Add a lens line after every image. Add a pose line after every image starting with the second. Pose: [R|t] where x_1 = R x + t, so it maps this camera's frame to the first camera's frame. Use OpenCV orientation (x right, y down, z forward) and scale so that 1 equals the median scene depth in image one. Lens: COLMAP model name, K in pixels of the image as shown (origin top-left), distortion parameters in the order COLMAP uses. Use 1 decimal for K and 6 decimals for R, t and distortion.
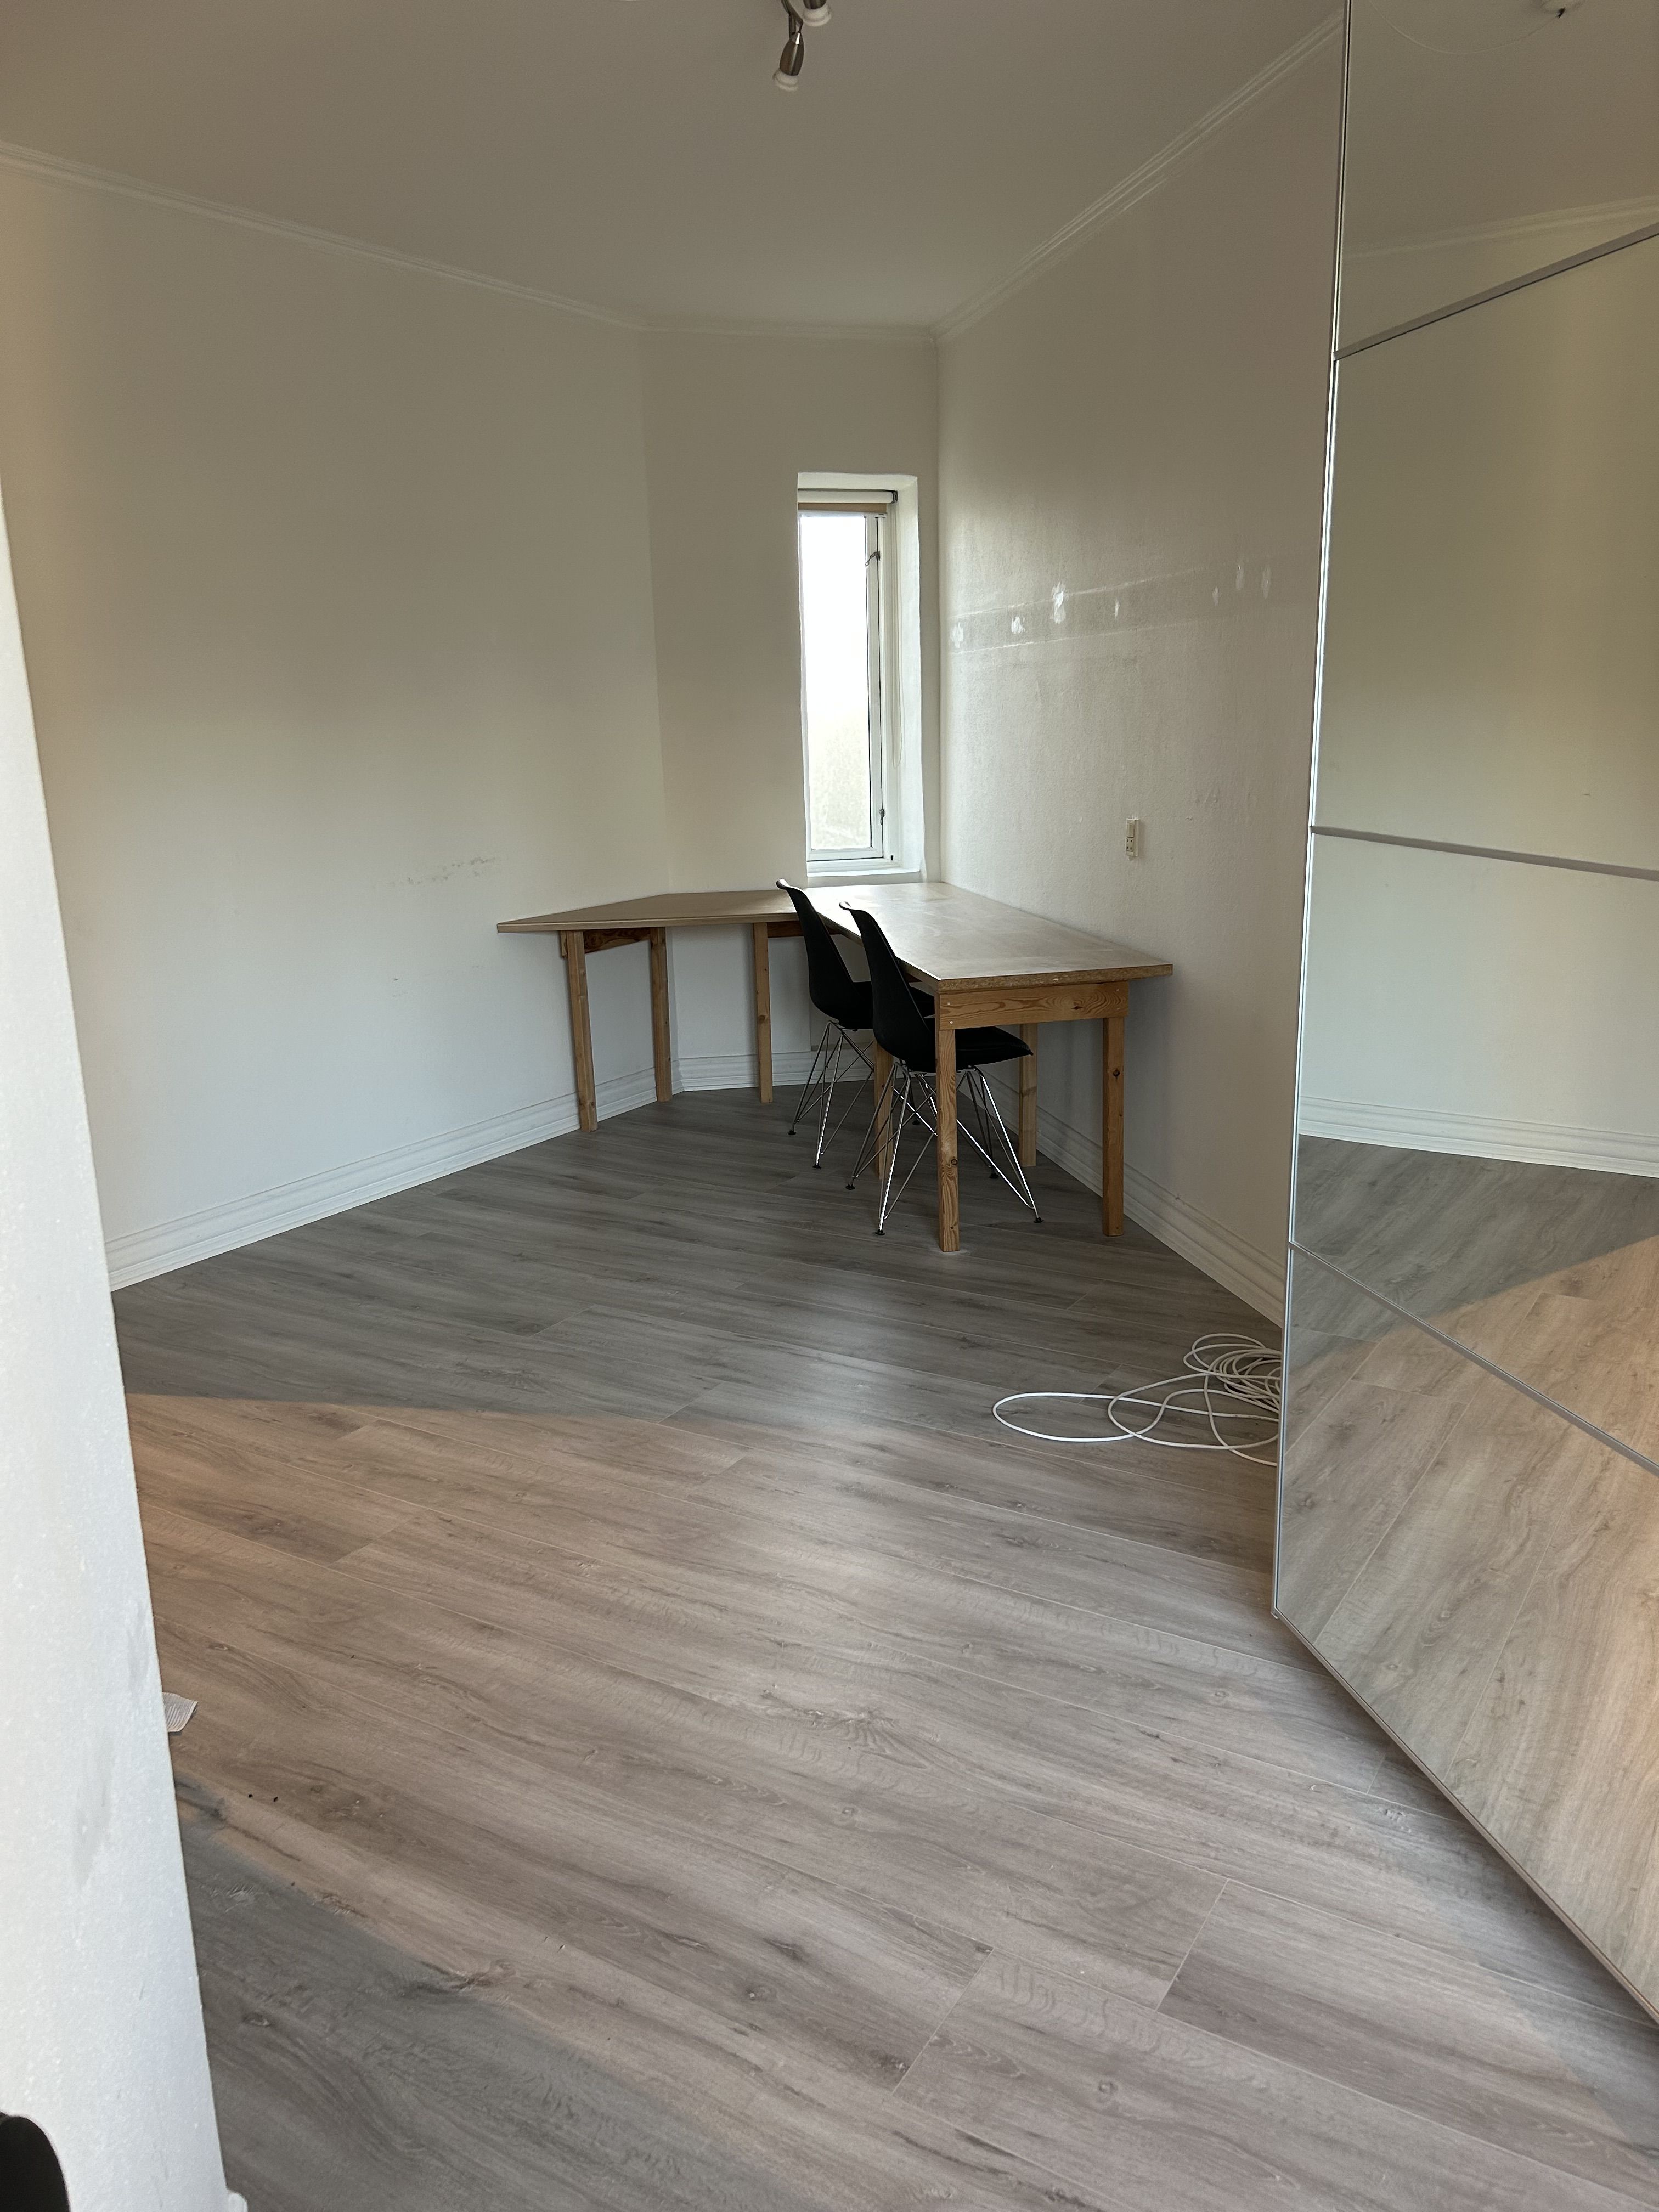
lens RADIAL K [[1686.8, 0, 829.7], [0, 1686.8, 1107.3], [0, 0, 1]] dist [0.010838, -0.004576]
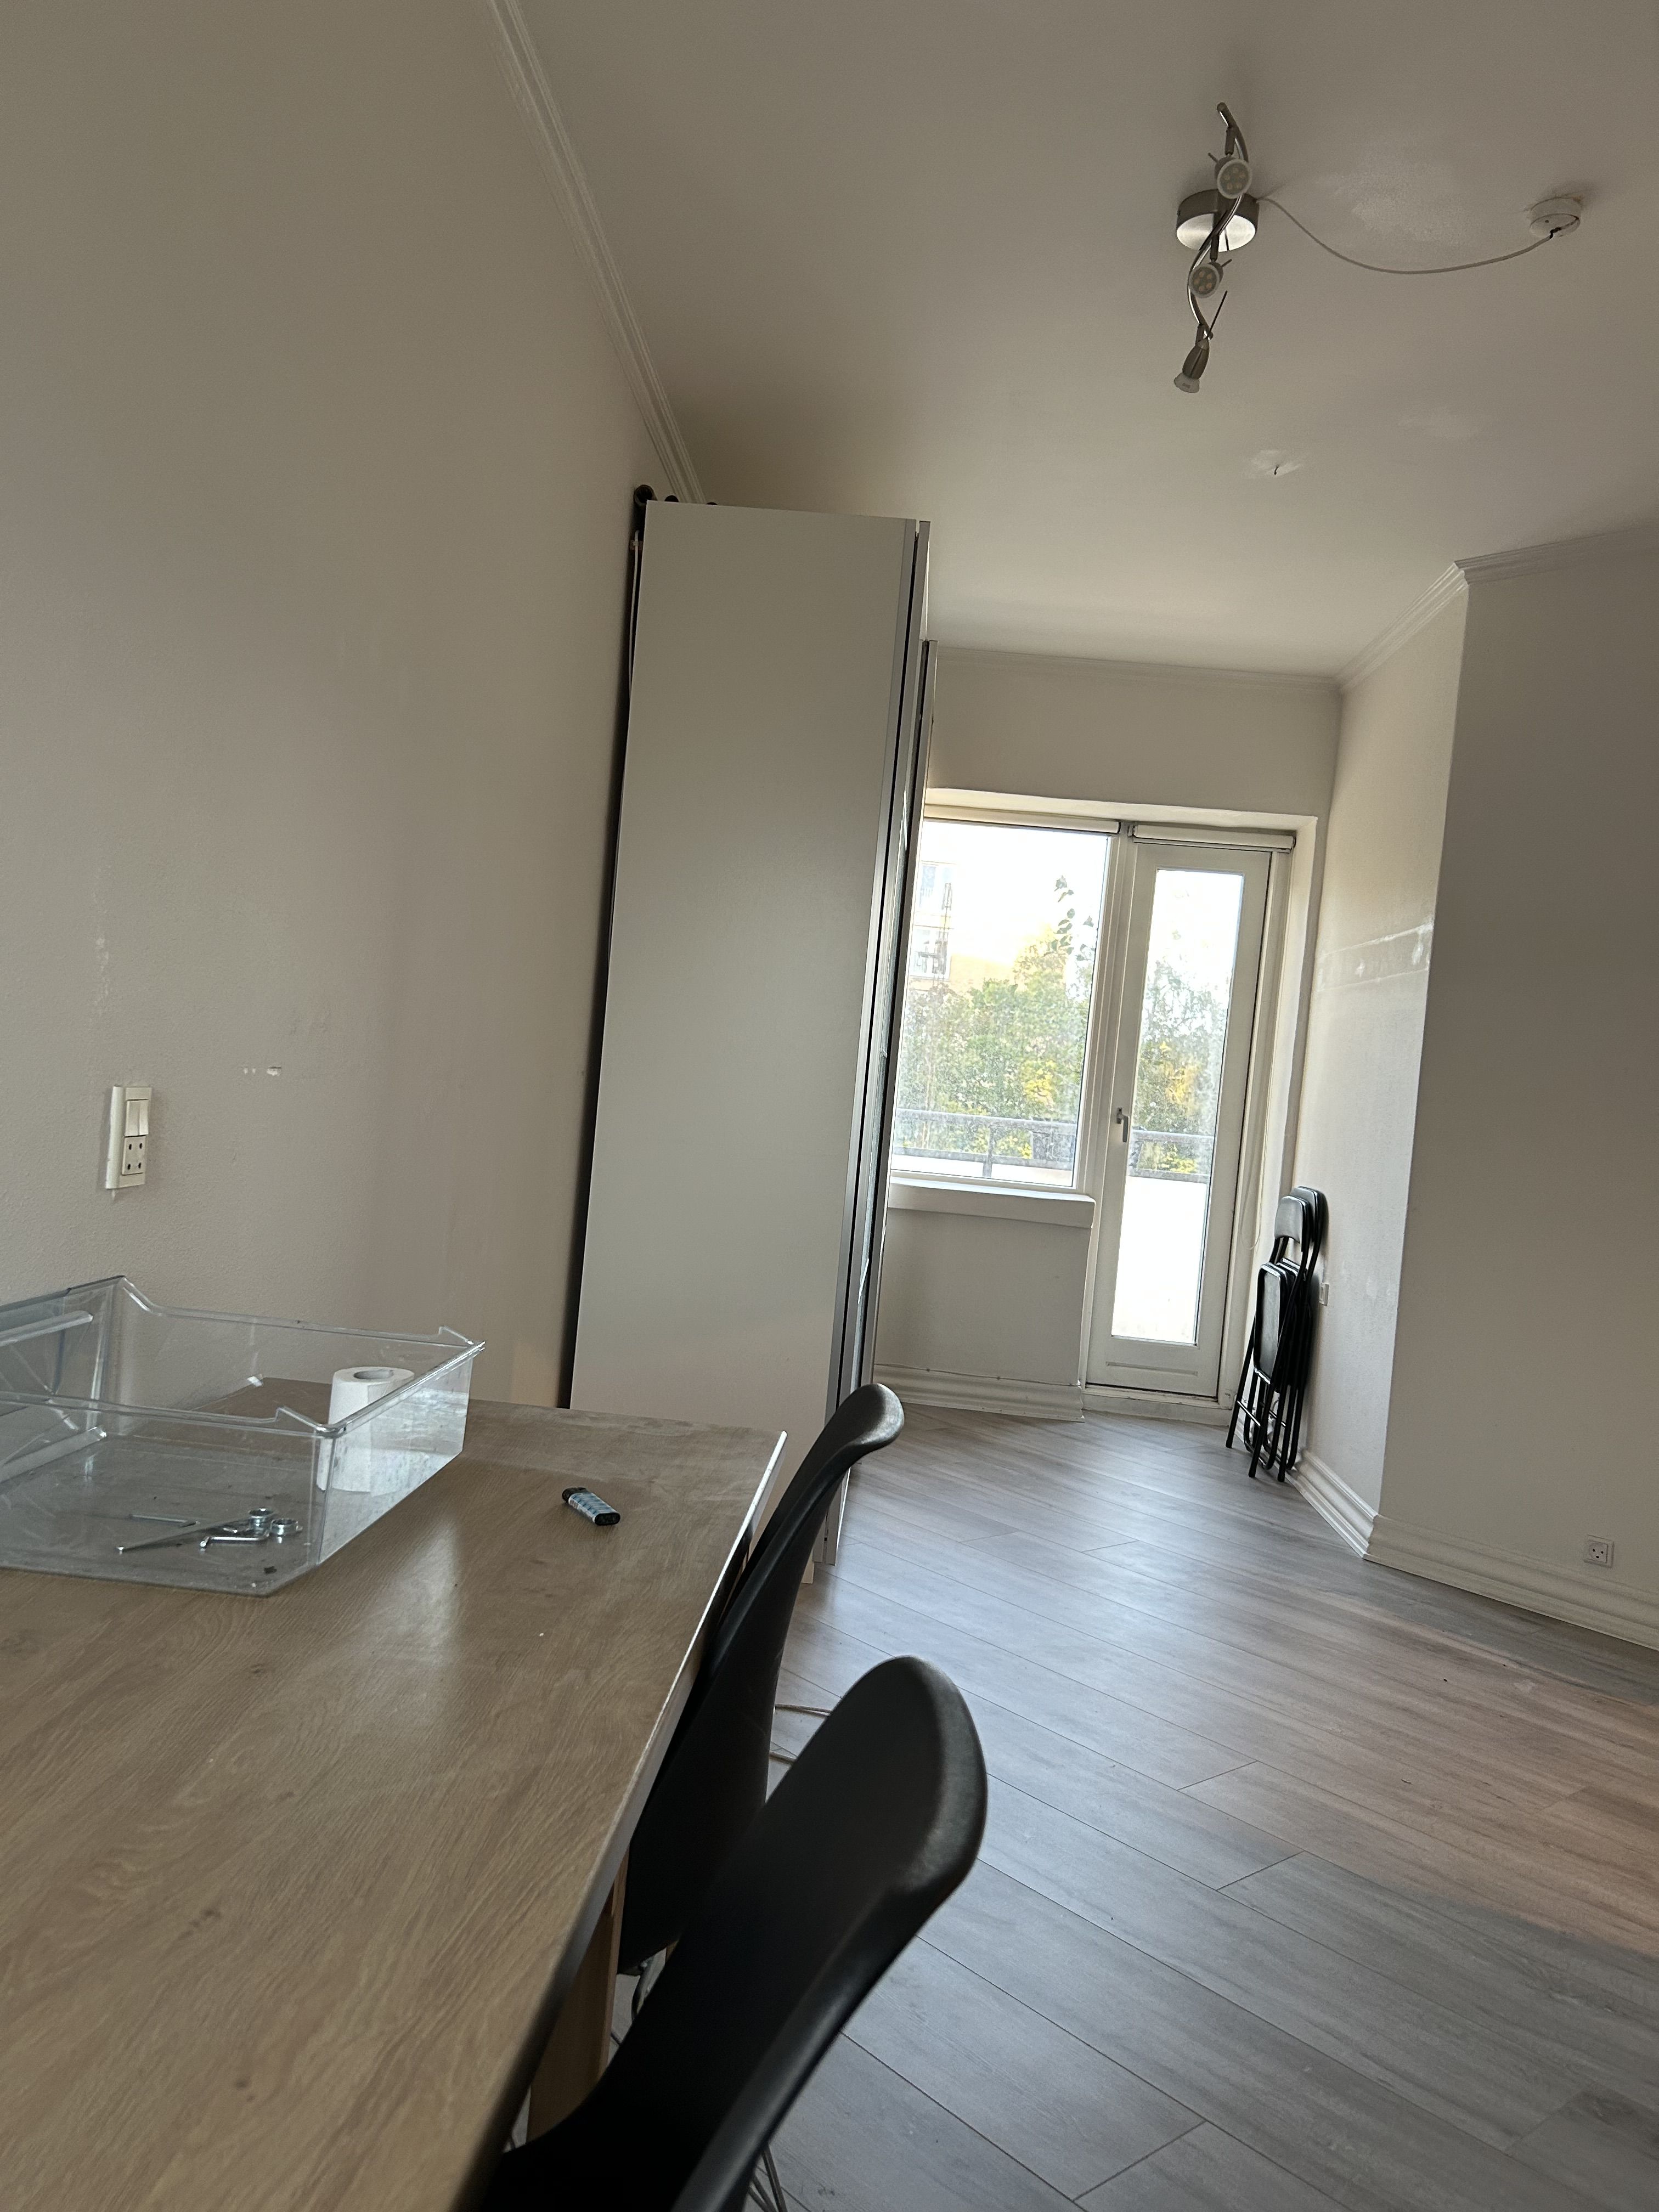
lens RADIAL K [[1686.8, 0, 825.6], [0, 1686.8, 1107.4], [0, 0, 1]] dist [0.010838, -0.004576]
pose [[-0.960942, -0.068914, 0.268032, -0.087517], [-0.002206, 0.970377, 0.241587, -0.386362], [-0.276741, 0.231560, -0.932628, 1.974238]]
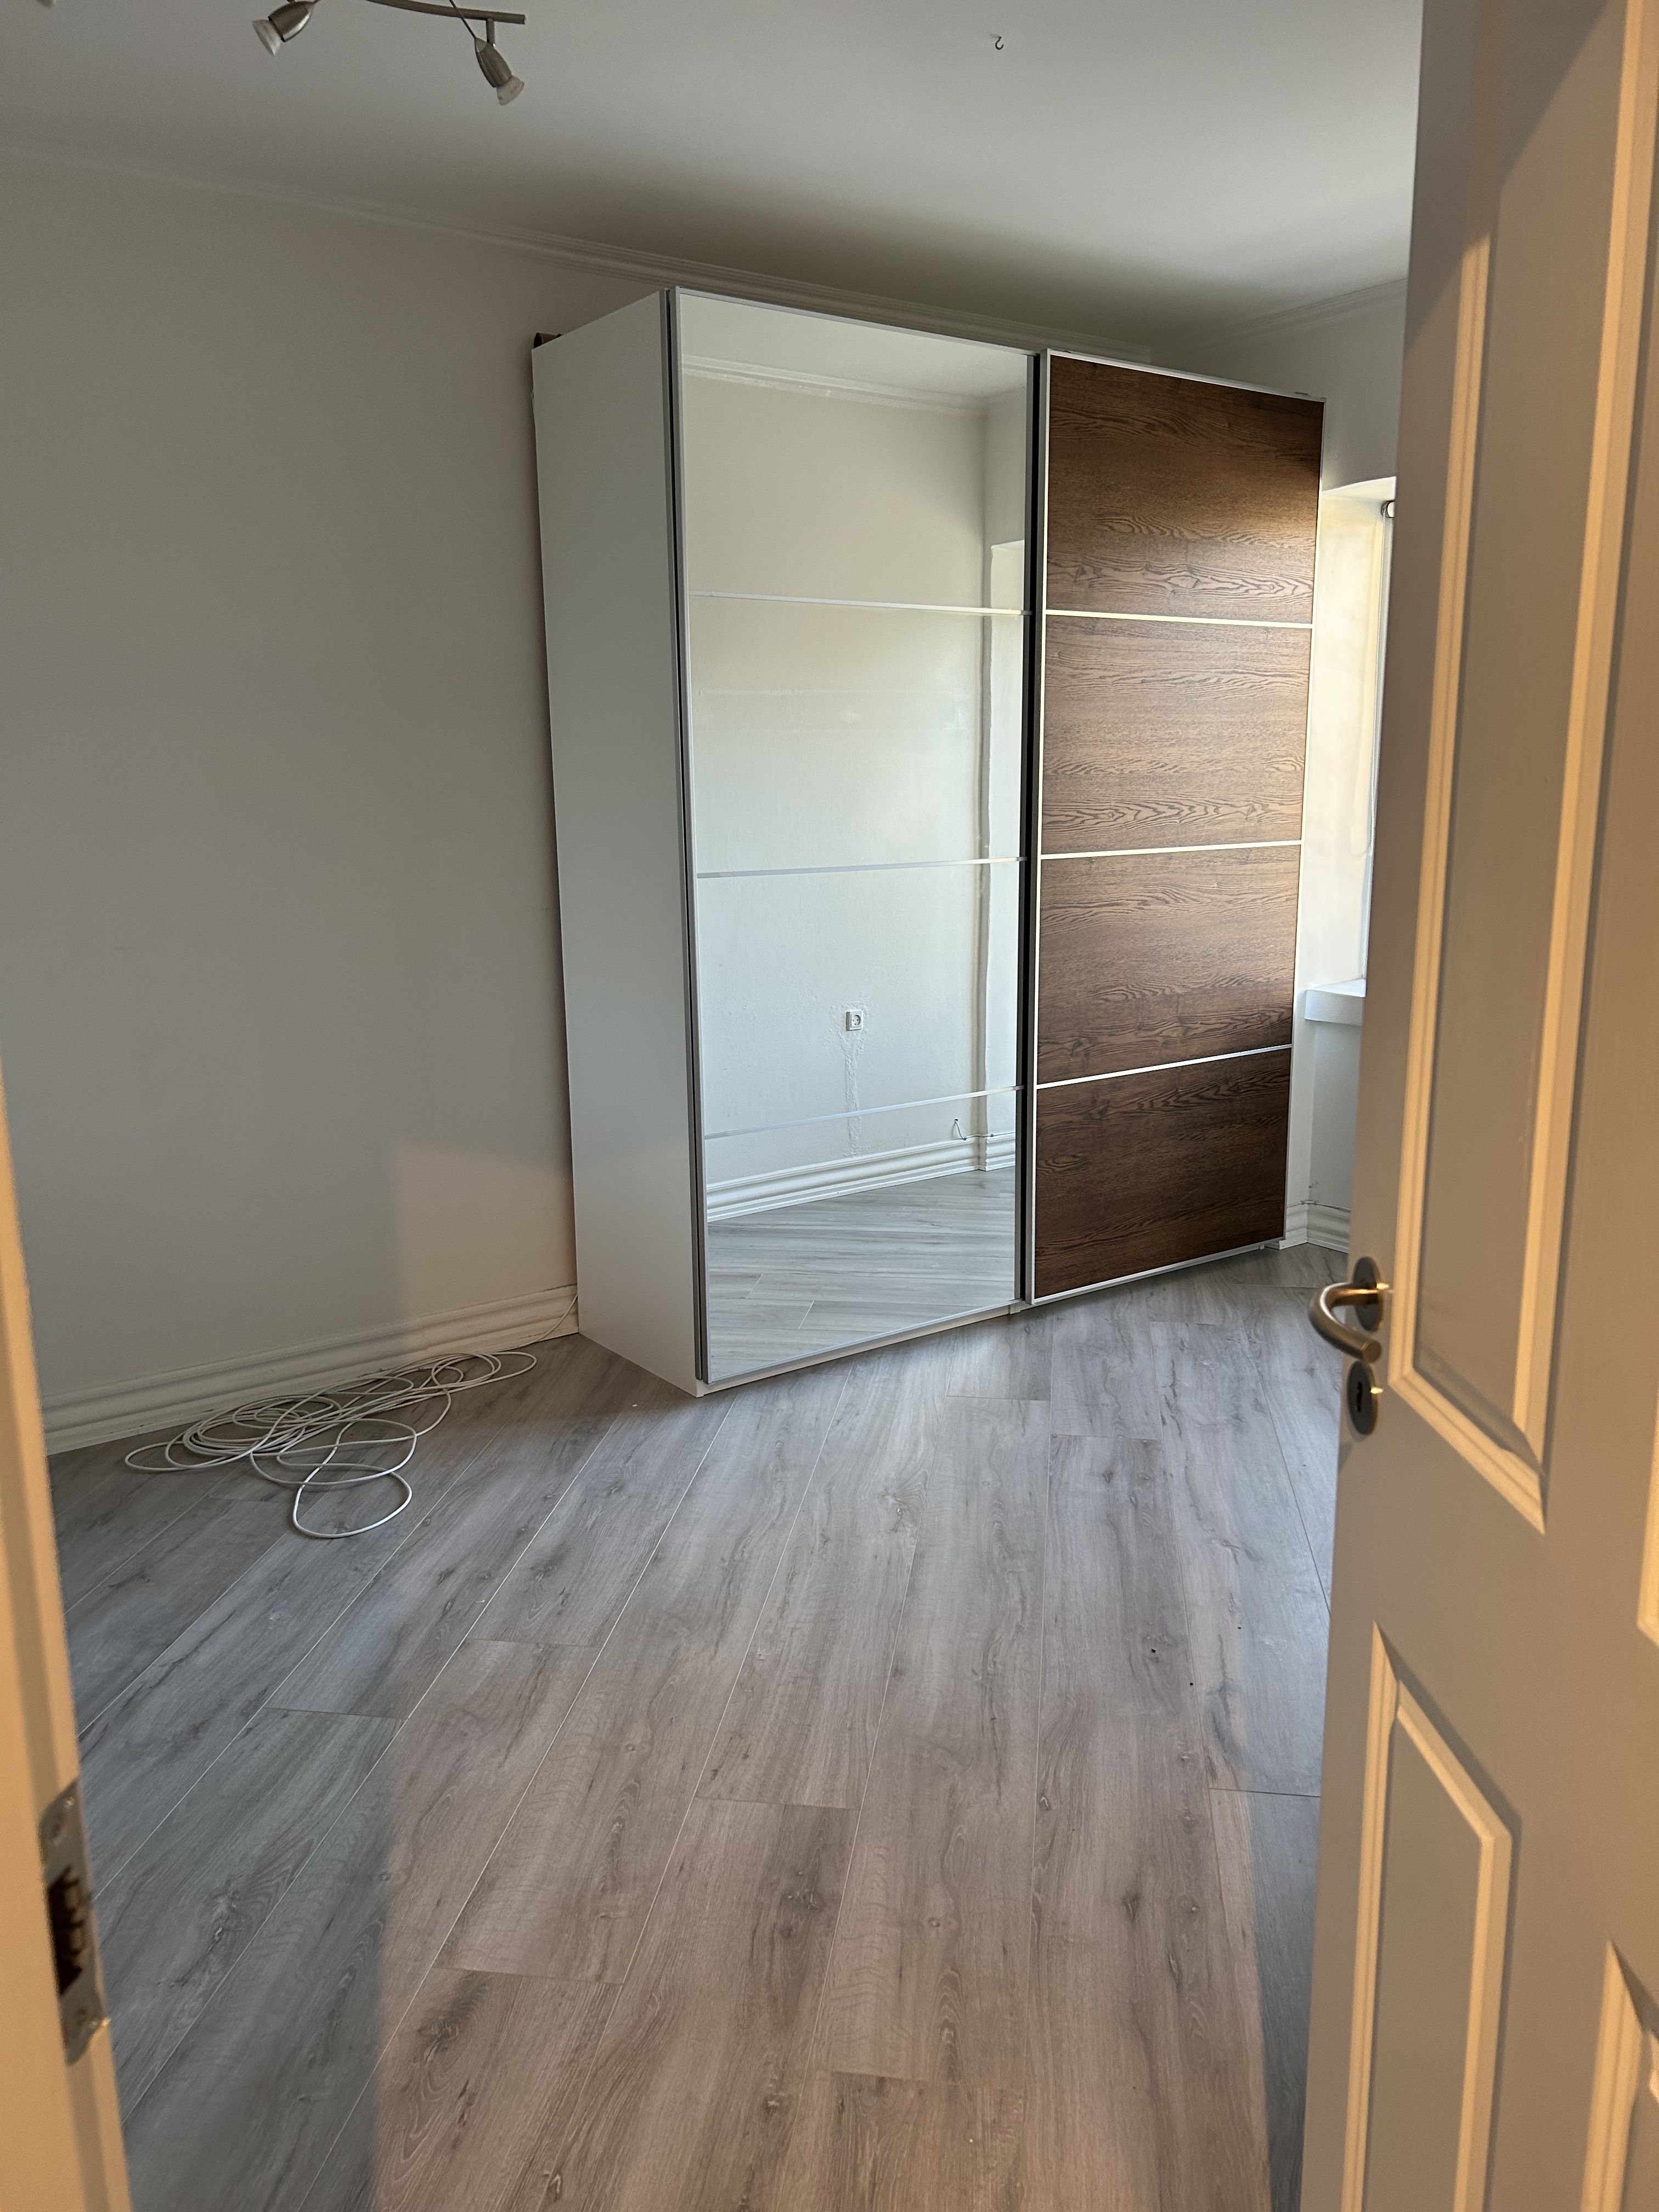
lens RADIAL K [[1686.8, 0, 828.4], [0, 1686.8, 1111.7], [0, 0, 1]] dist [0.010838, -0.004576]
pose [[-0.401882, -0.151791, 0.903023, -0.965941], [0.236070, 0.935655, 0.262338, -0.265008], [-0.884738, 0.318605, -0.340190, 1.156727]]
